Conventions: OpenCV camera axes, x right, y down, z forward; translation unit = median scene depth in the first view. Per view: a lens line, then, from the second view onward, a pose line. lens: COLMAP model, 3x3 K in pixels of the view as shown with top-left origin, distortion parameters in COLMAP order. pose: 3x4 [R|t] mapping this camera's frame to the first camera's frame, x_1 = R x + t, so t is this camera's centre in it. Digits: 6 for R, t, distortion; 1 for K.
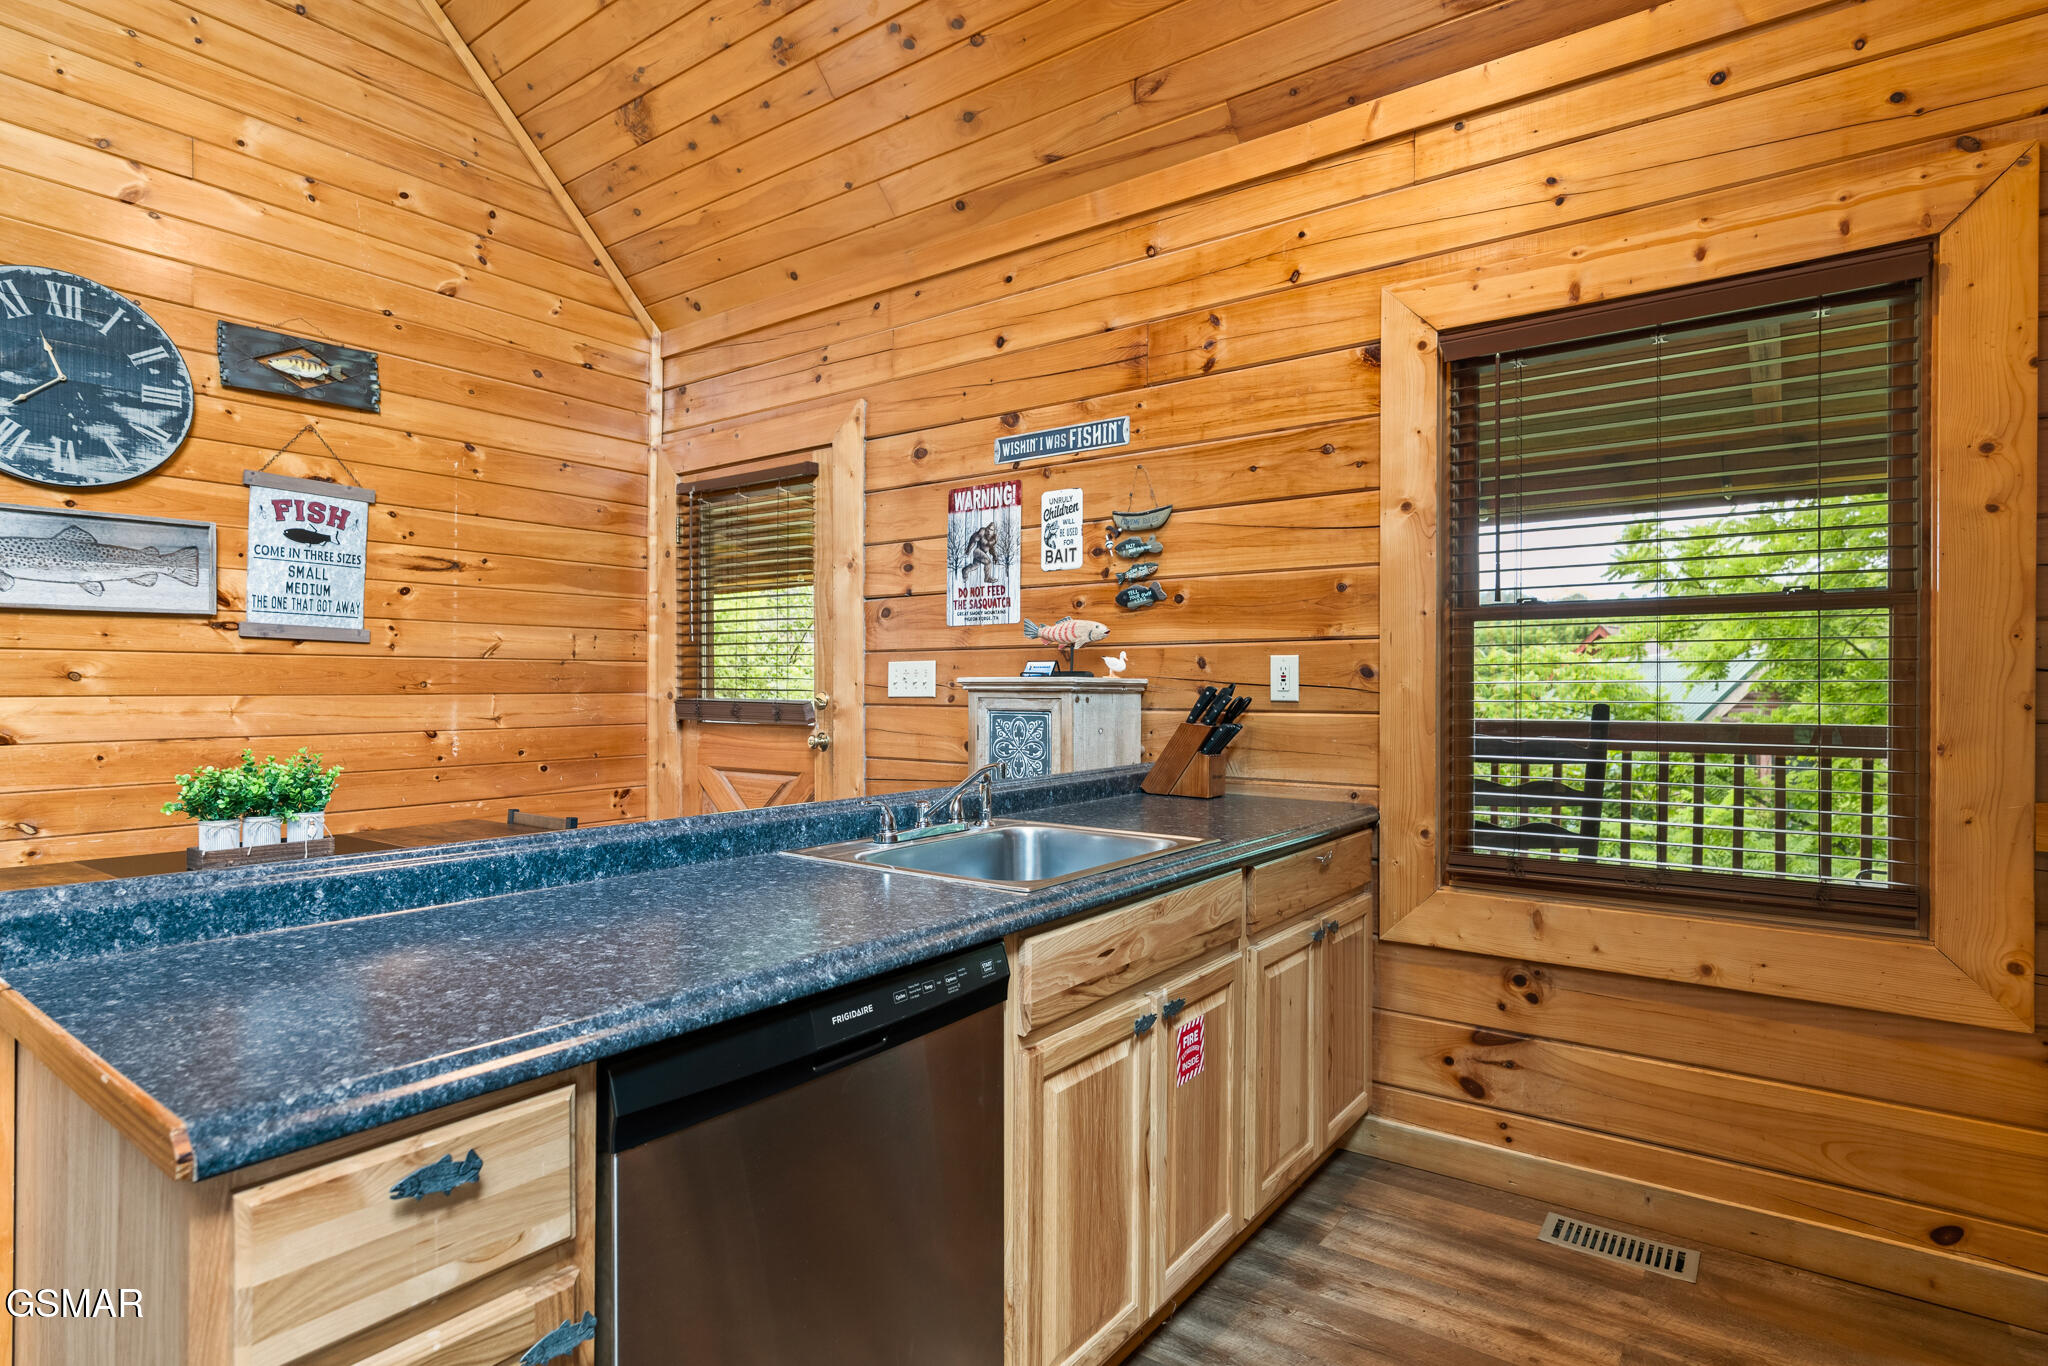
lens RADIAL K [[1055.7, 0, 1038.5], [0, 1055.7, 687.9], [0, 0, 1]] dist [-0.006829, 0.006268]
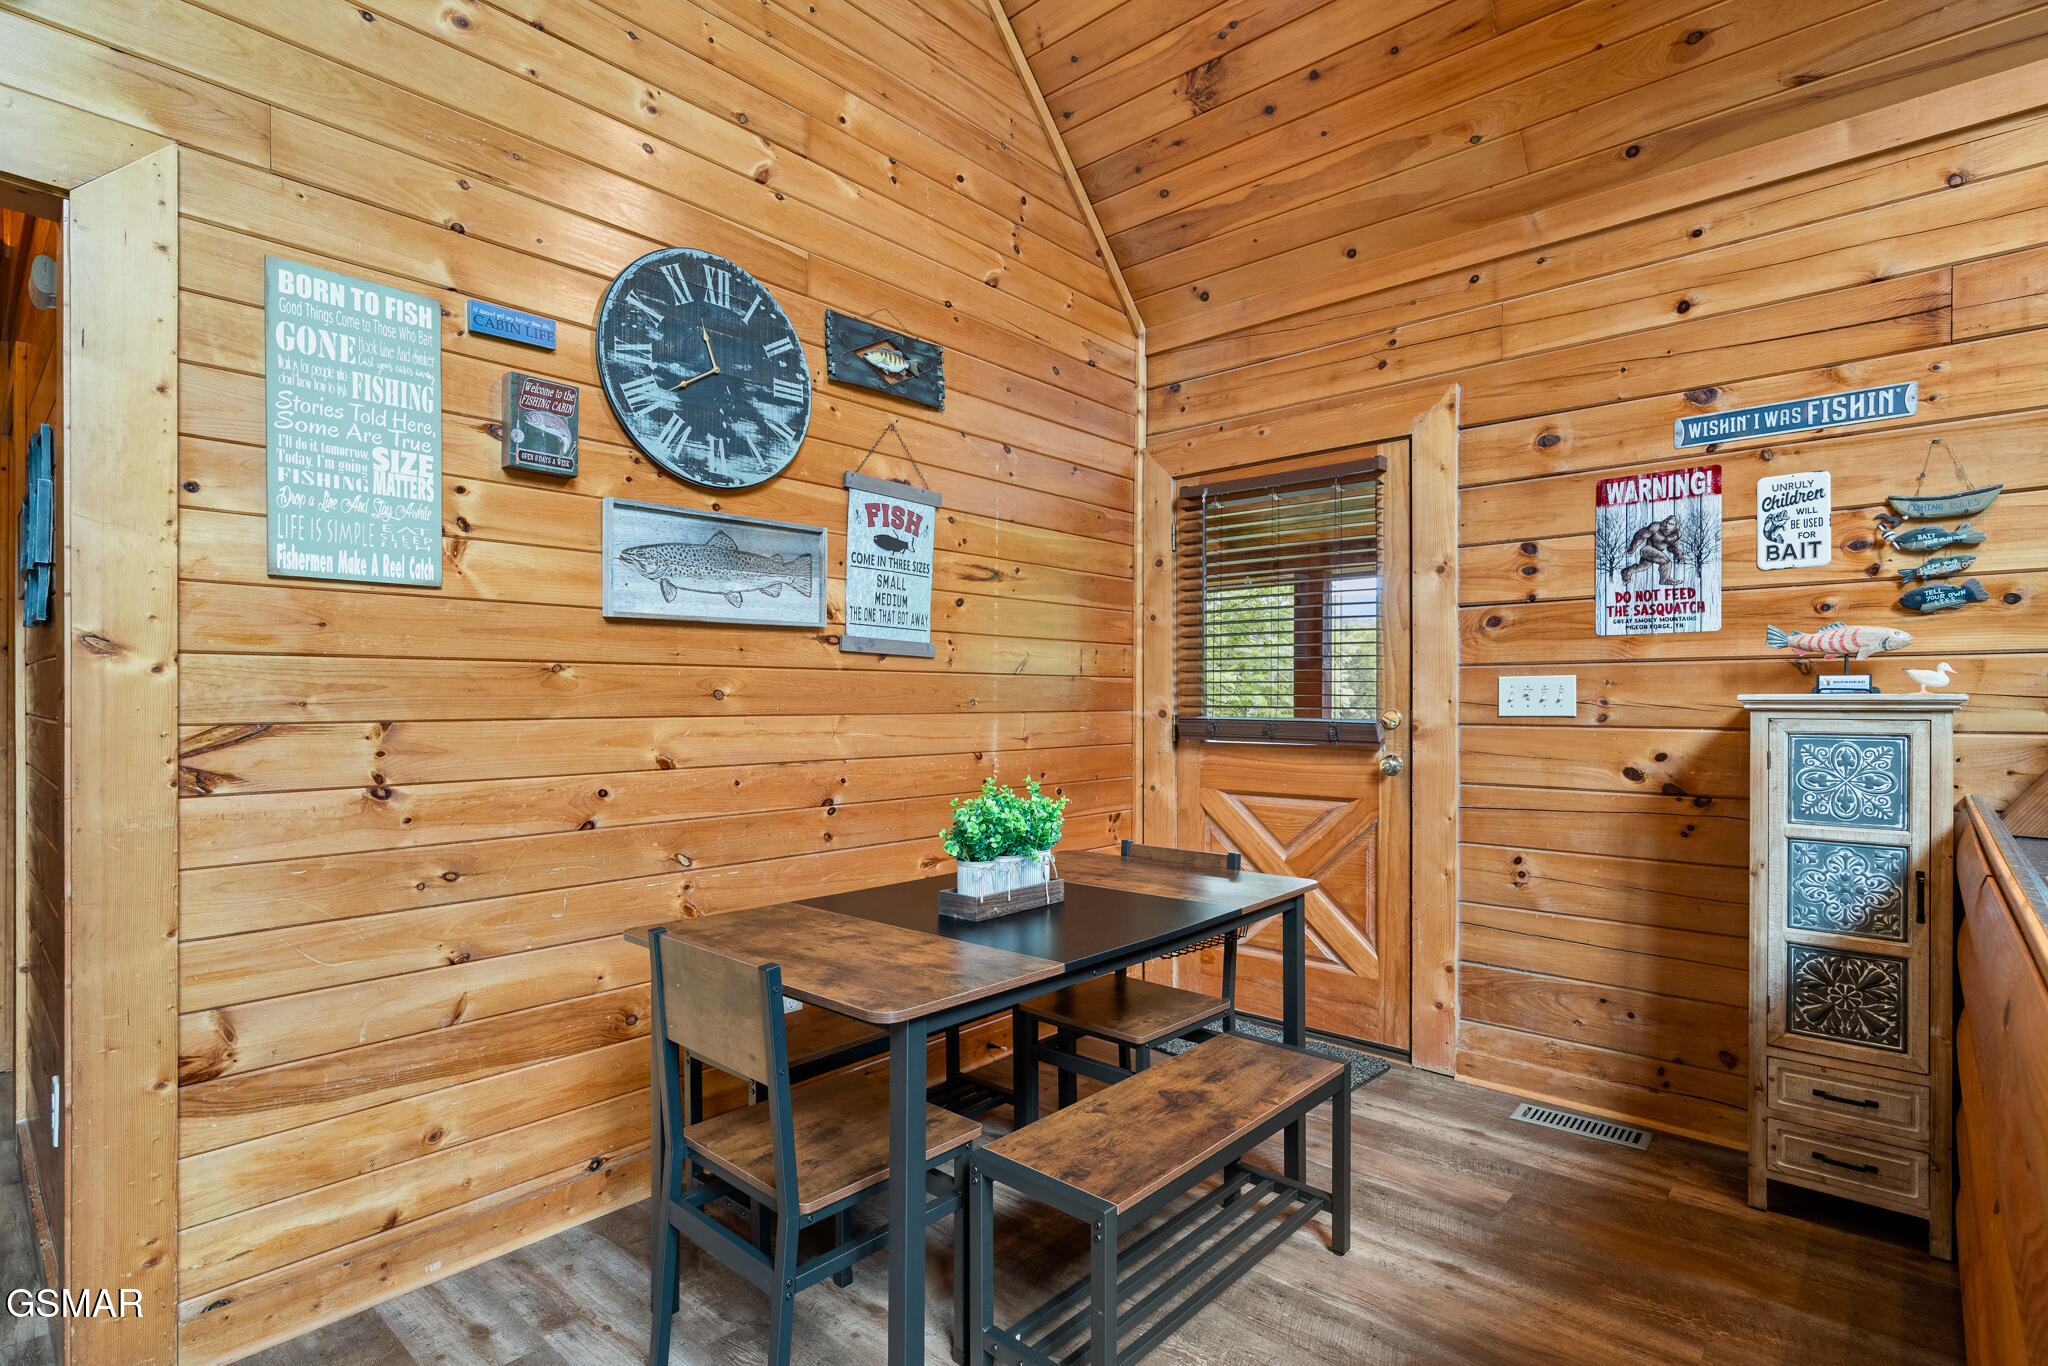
lens RADIAL K [[996.5, 0, 1030.0], [0, 996.5, 699.7], [0, 0, 1]] dist [-0.002832, 0.004544]
pose [[0.995924, -0.001087, -0.090193, -0.504294], [0.000766, 0.999993, -0.003586, -0.003003], [0.090196, 0.003502, 0.995918, 0.140862]]
